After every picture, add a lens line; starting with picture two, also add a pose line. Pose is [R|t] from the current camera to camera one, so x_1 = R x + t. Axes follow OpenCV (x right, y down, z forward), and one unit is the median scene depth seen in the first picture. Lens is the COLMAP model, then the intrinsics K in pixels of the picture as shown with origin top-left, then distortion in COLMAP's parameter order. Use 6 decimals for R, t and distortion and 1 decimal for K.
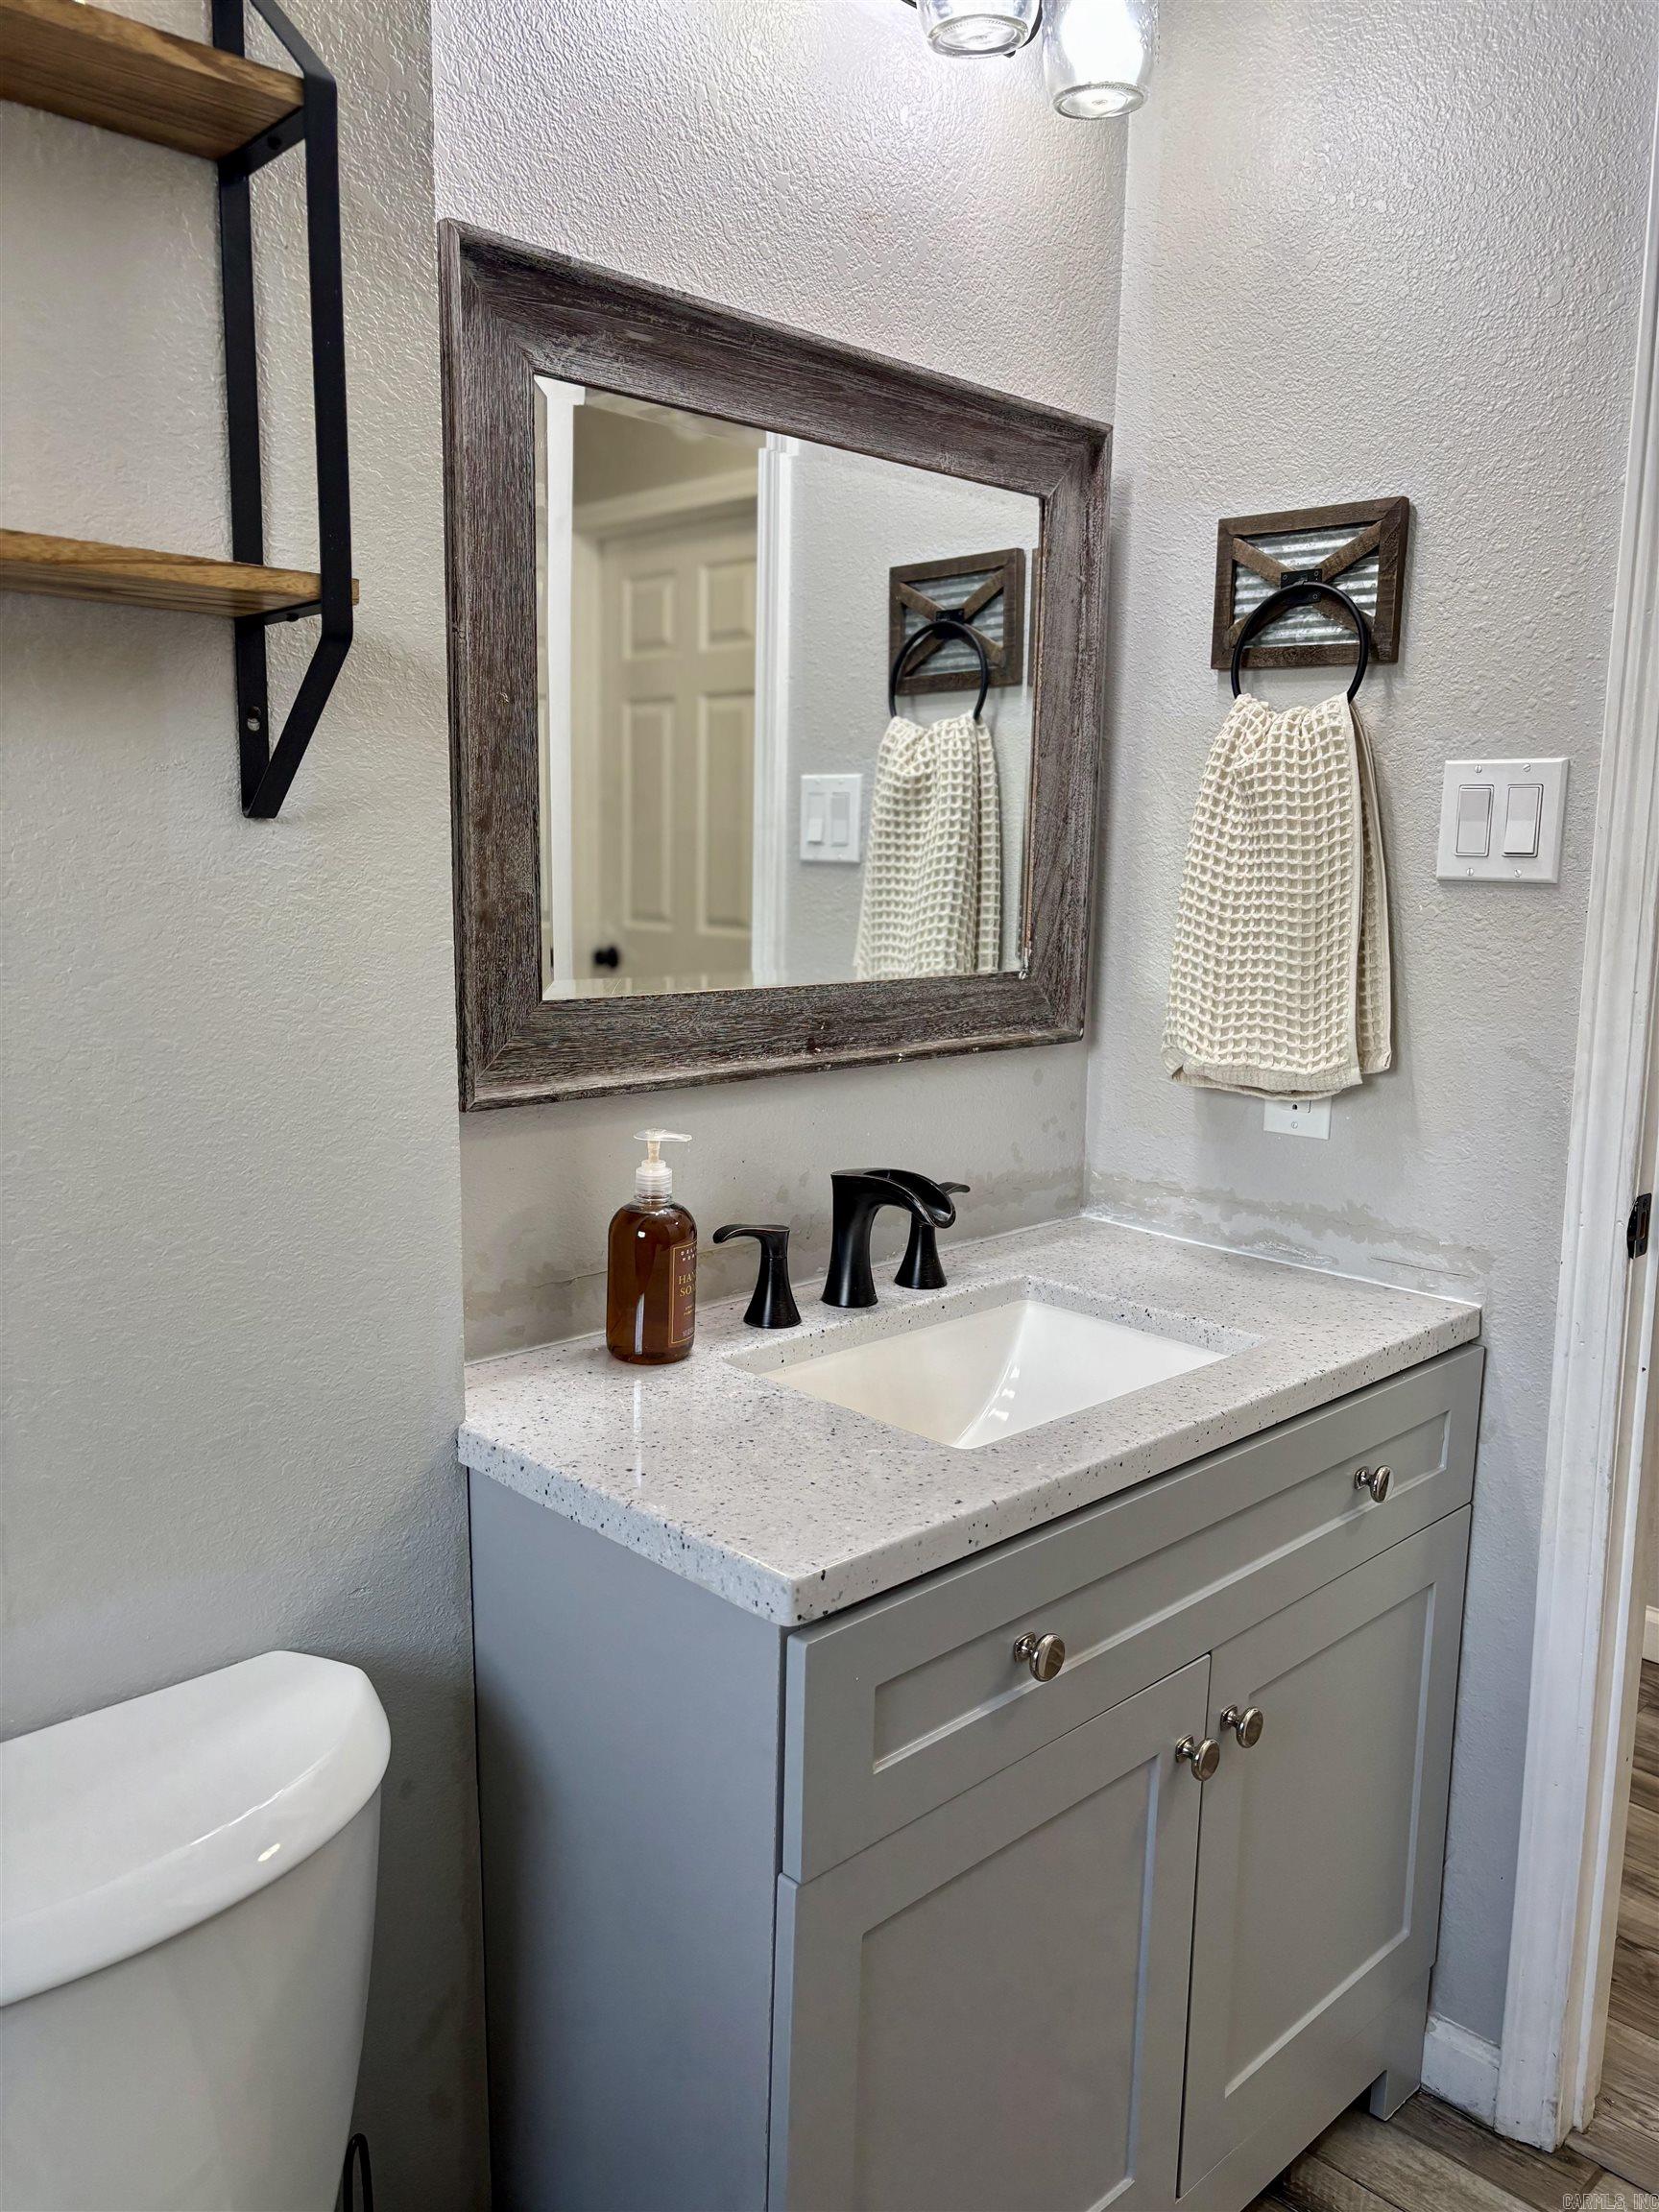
lens RADIAL K [[1711.9, 0, 831.0], [0, 1711.9, 1135.5], [0, 0, 1]] dist [0.114679, -0.129843]
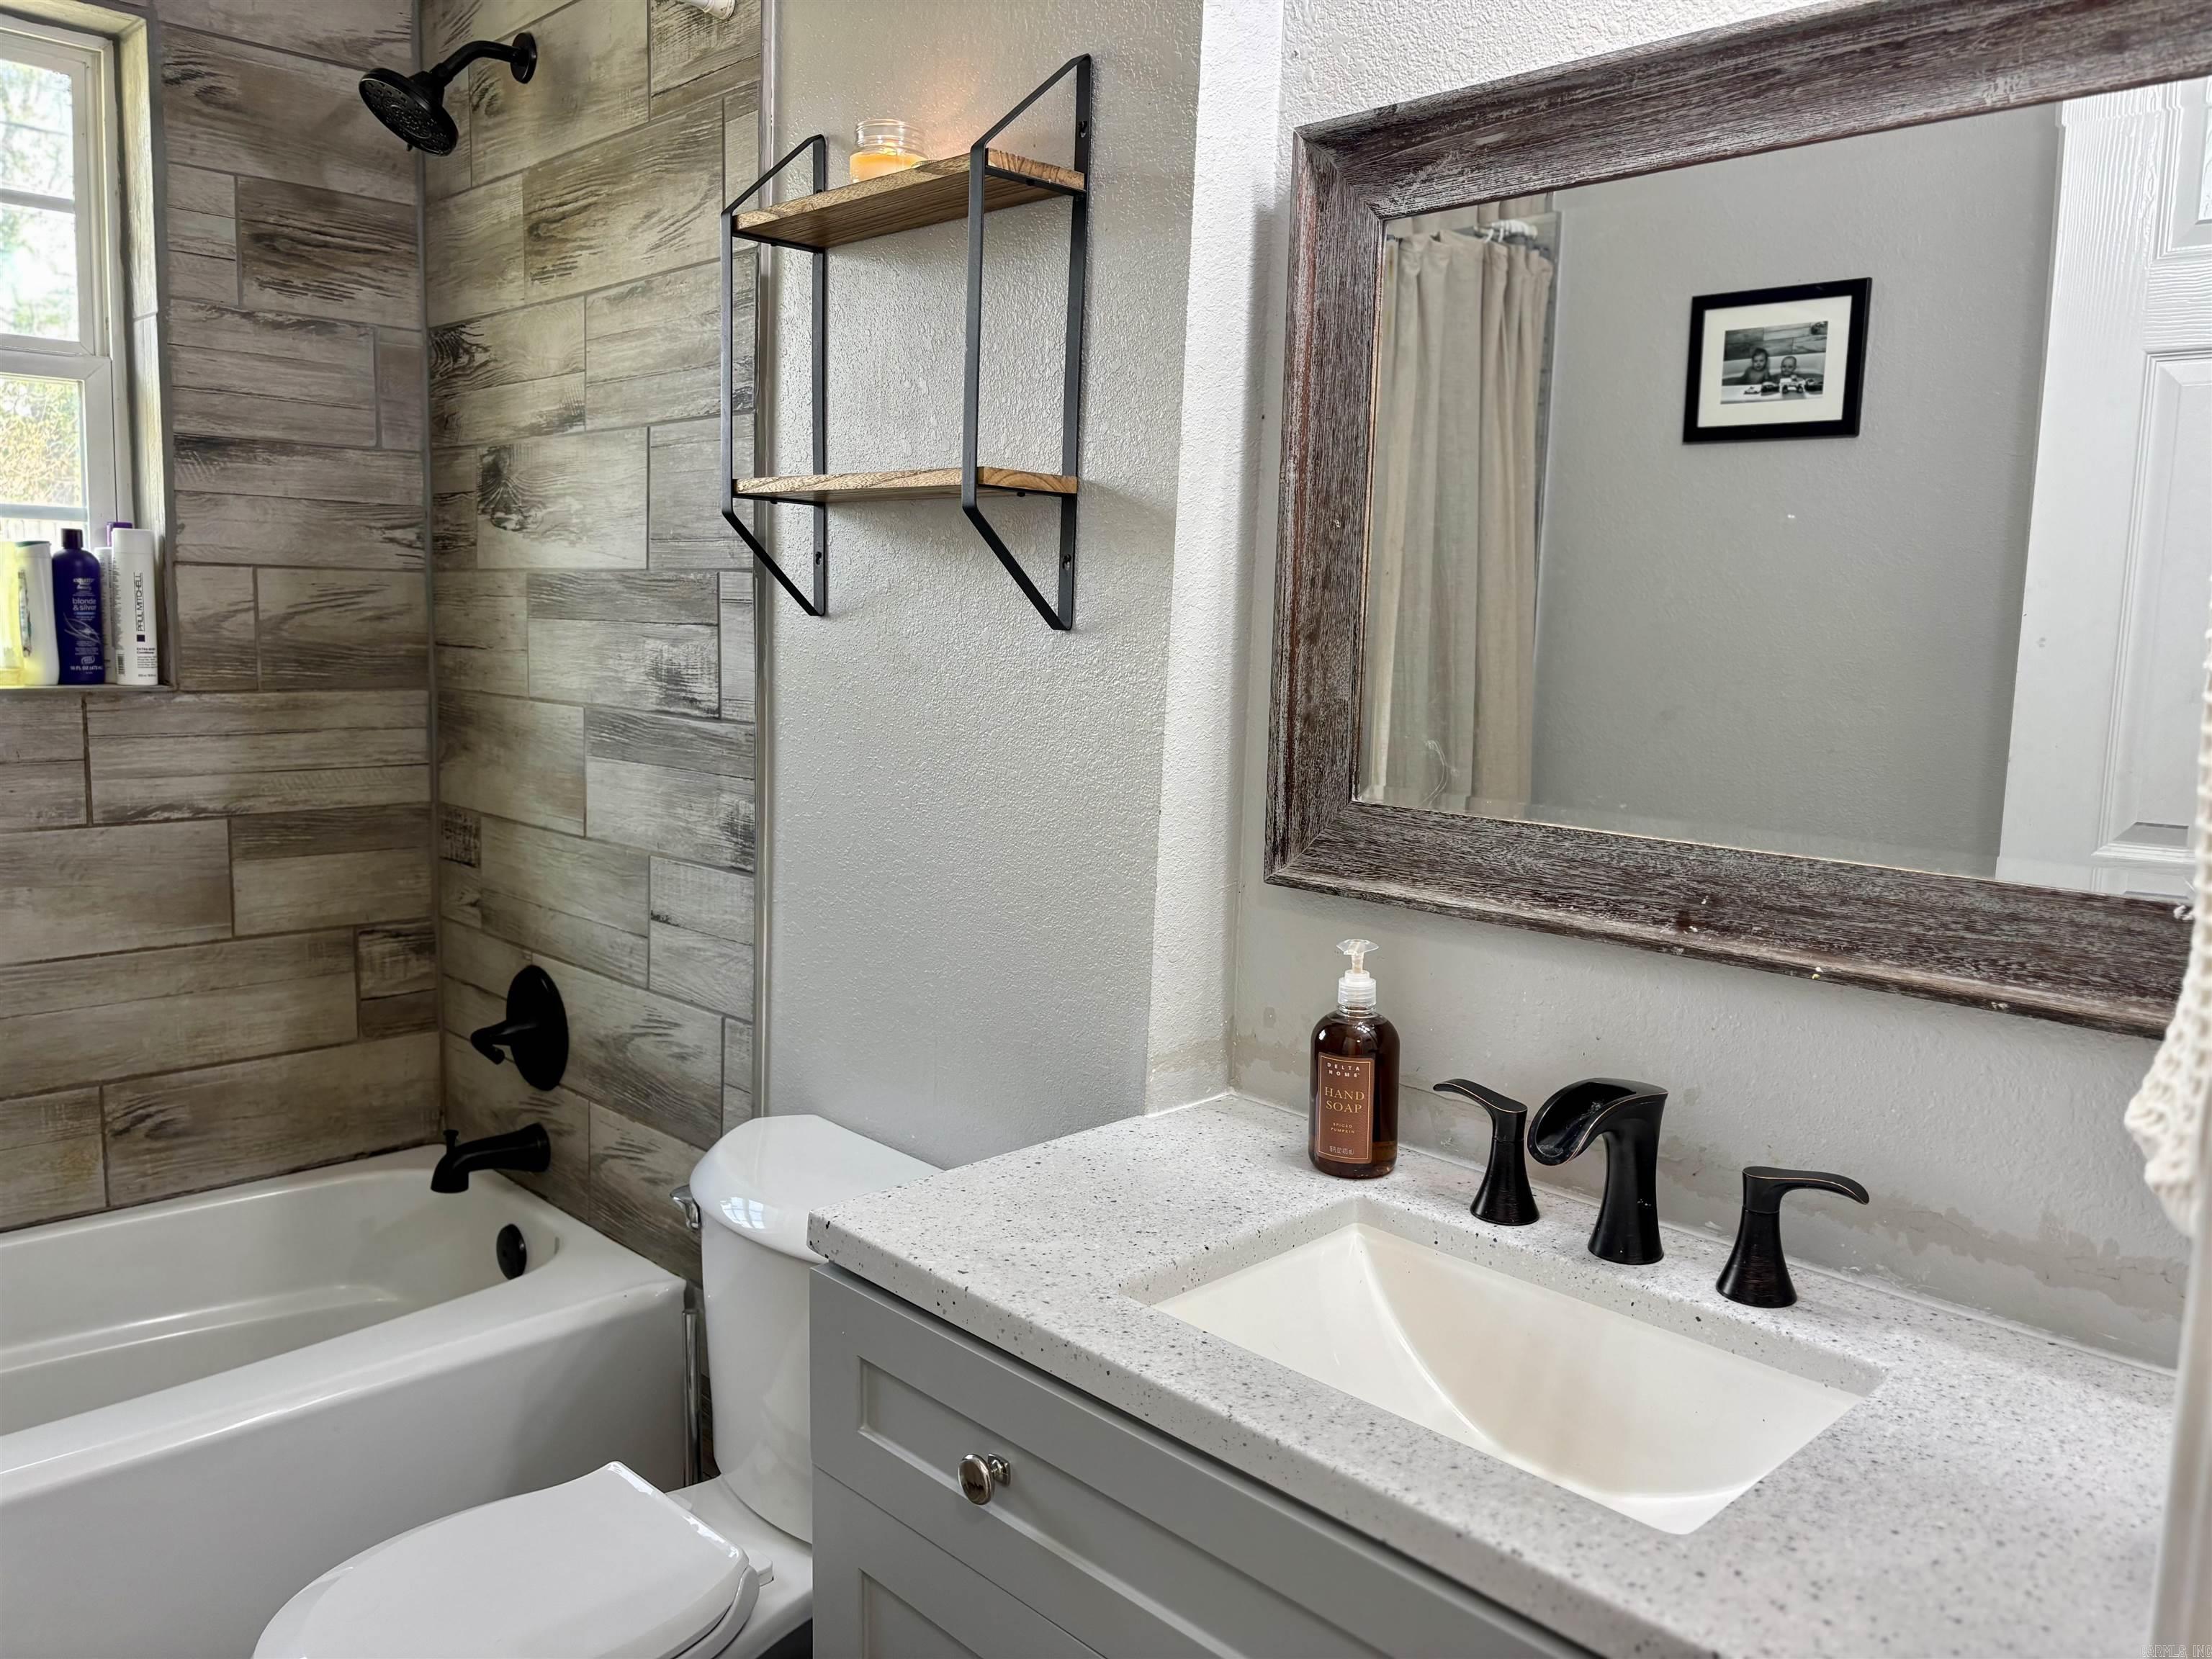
lens RADIAL K [[1711.9, 0, 1111.2], [0, 1711.9, 858.5], [0, 0, 1]] dist [0.114679, -0.129843]
pose [[-0.020707, 0.132934, -0.990909, 0.889854], [-0.190174, 0.972502, 0.134438, -0.157713], [0.981532, 0.191229, 0.005143, 0.851193]]
